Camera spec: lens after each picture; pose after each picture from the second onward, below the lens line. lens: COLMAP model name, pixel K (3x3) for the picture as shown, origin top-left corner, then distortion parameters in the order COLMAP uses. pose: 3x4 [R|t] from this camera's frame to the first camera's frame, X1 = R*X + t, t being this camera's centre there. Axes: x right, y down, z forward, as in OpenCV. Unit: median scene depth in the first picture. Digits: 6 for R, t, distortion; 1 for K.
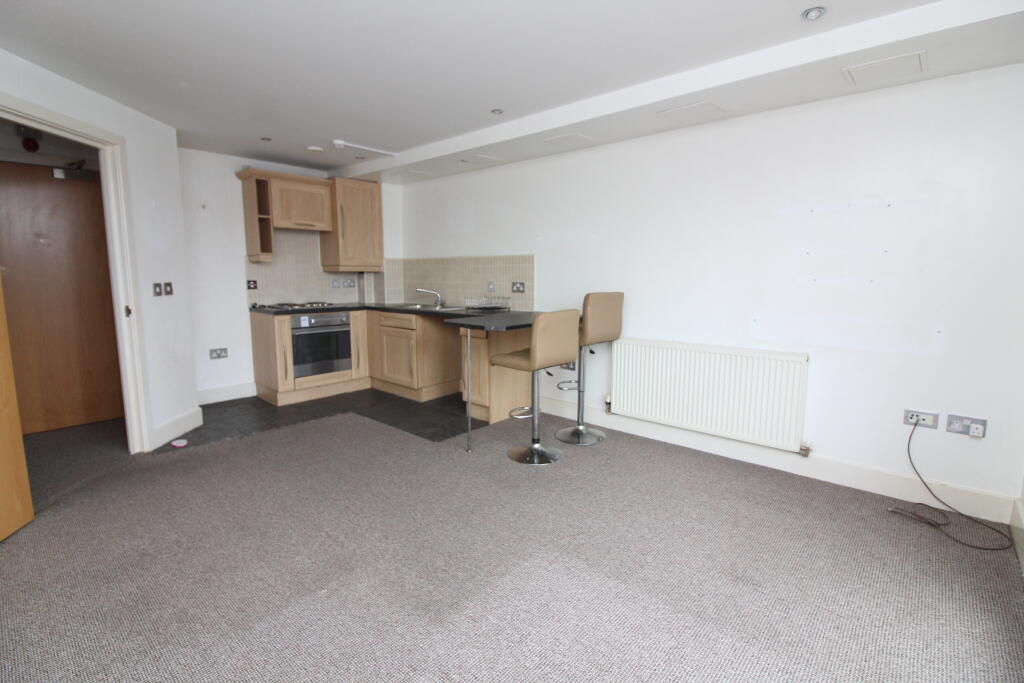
lens RADIAL K [[474.3, 0, 508.3], [0, 474.3, 334.9], [0, 0, 1]] dist [-0.003699, -0.011809]
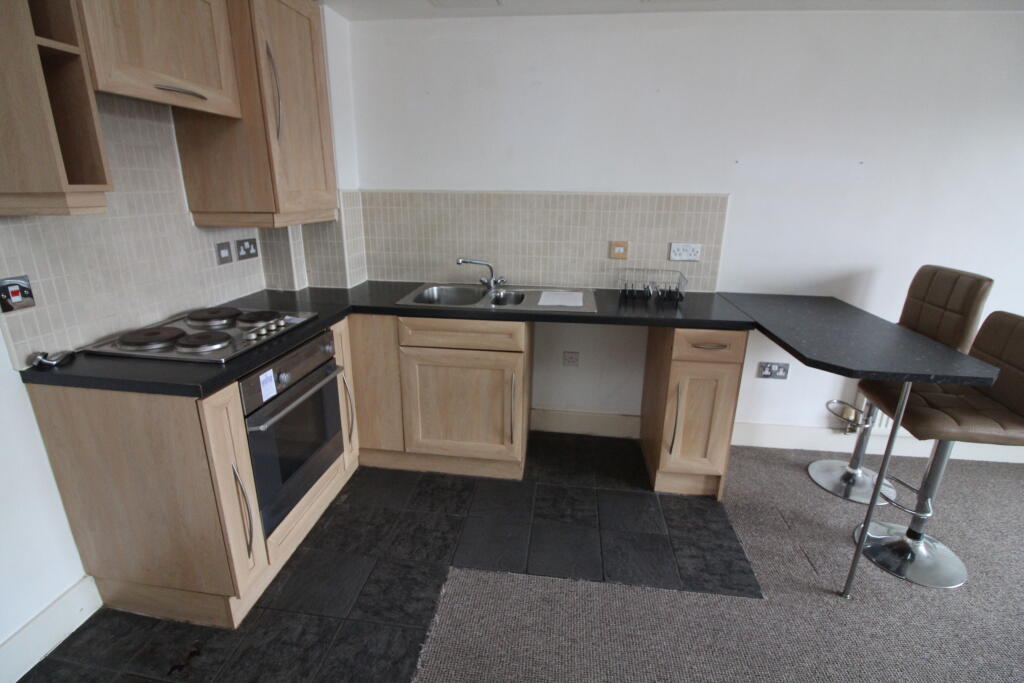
lens RADIAL K [[474.3, 0, 508.3], [0, 474.3, 334.9], [0, 0, 1]] dist [-0.003699, -0.011809]
pose [[0.822681, -0.162585, 0.544759, -0.466220], [0.063379, 0.978489, 0.196320, -0.122648], [-0.564959, -0.126983, 0.815289, 0.610456]]
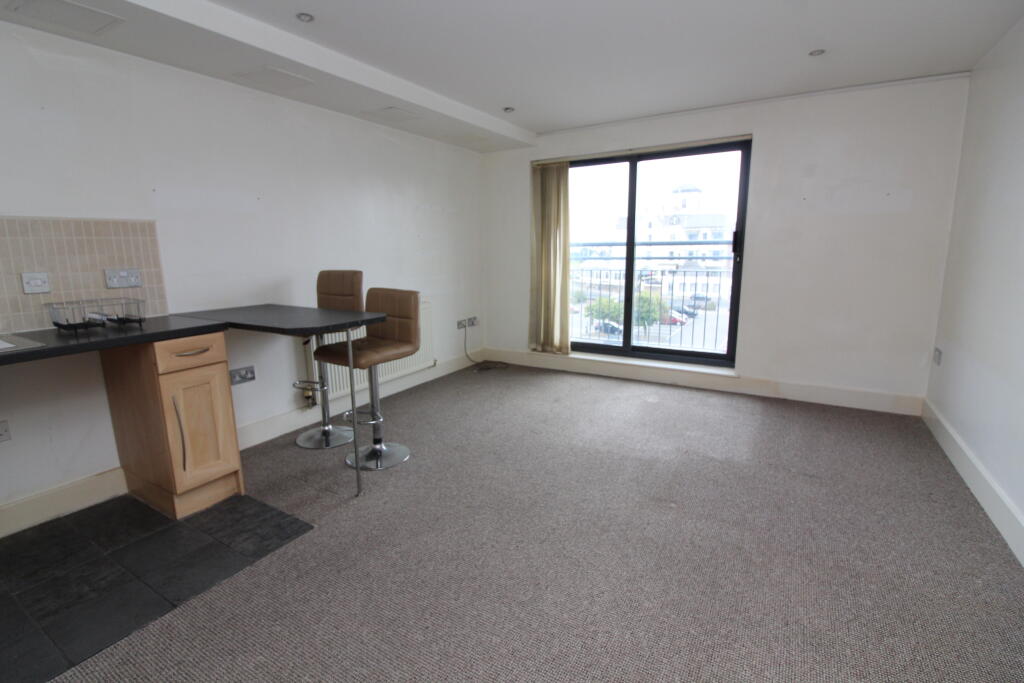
lens RADIAL K [[474.3, 0, 508.3], [0, 474.3, 334.9], [0, 0, 1]] dist [-0.003699, -0.011809]
pose [[-0.192153, -0.173868, 0.965840, -0.584608], [0.137846, 0.969641, 0.201977, -0.081141], [-0.971636, 0.171948, -0.162353, 0.633545]]
